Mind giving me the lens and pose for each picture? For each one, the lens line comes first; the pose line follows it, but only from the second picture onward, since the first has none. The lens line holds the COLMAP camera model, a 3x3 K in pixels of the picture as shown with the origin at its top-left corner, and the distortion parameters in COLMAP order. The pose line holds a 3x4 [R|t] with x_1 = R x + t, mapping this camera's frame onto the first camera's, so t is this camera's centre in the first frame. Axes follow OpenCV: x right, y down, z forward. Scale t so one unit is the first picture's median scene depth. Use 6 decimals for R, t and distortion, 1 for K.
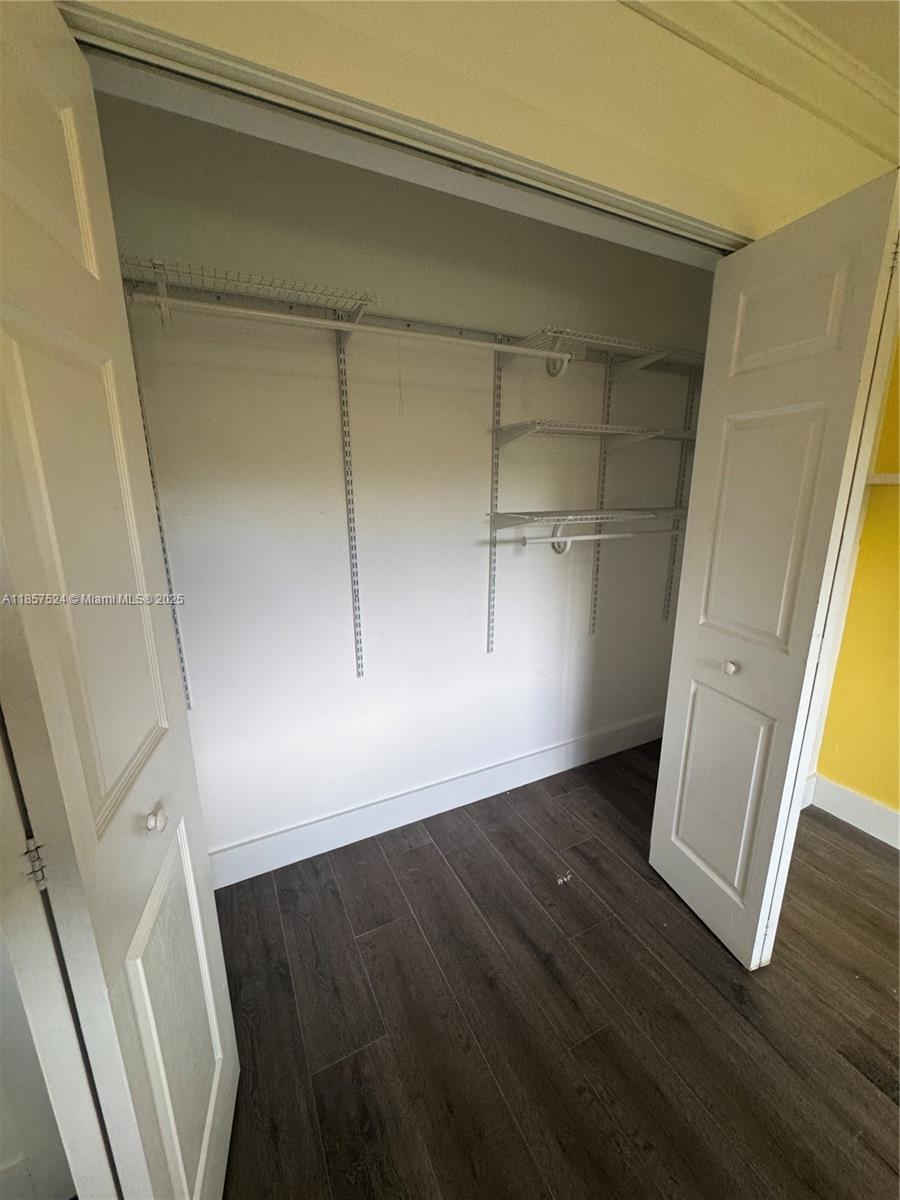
lens RADIAL K [[481.8, 0, 453.7], [0, 481.8, 602.0], [0, 0, 1]] dist [-0.005904, 0.000083]
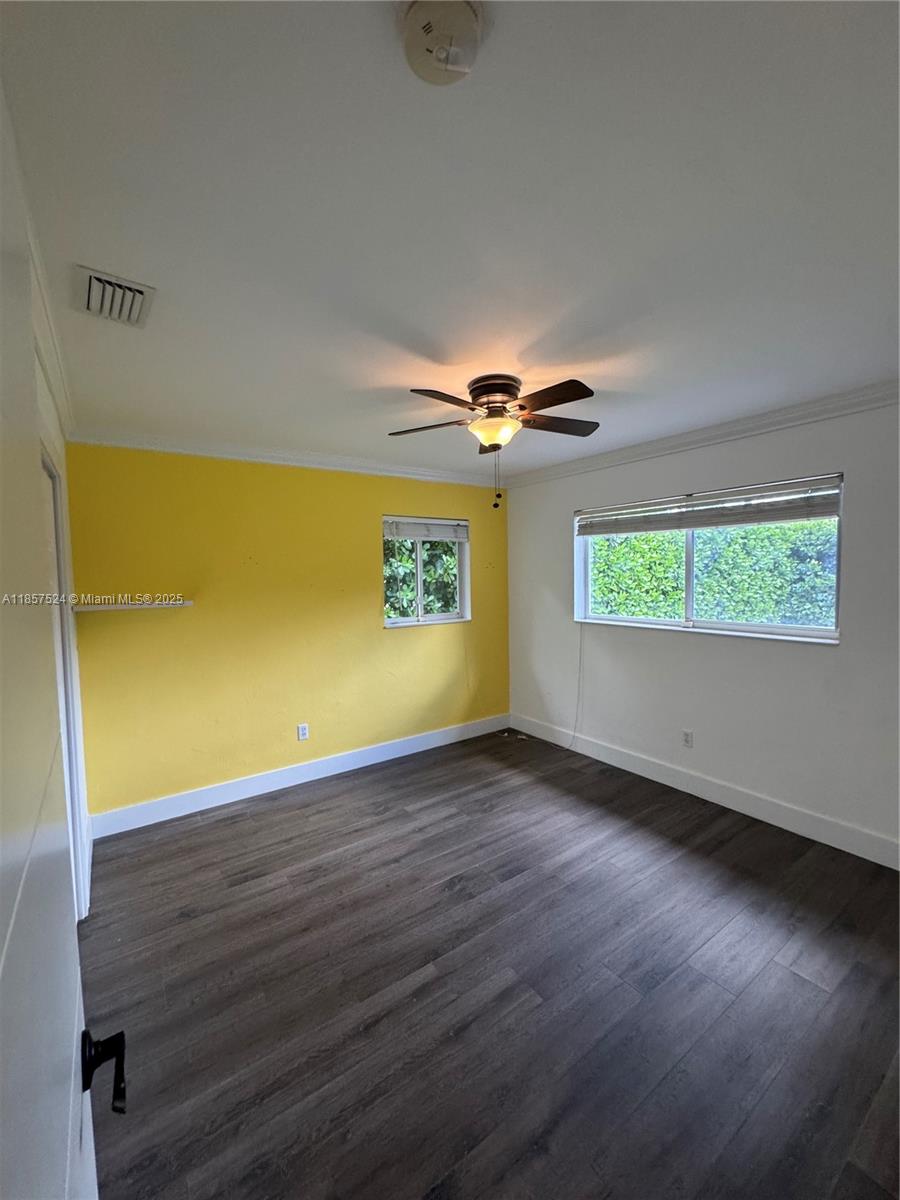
lens RADIAL K [[481.8, 0, 448.2], [0, 481.8, 600.3], [0, 0, 1]] dist [-0.005904, 0.000083]
pose [[-0.132362, -0.055563, 0.989643, -1.164351], [0.250148, 0.964237, 0.087594, -0.161906], [-0.959118, 0.259151, -0.113730, 0.022948]]
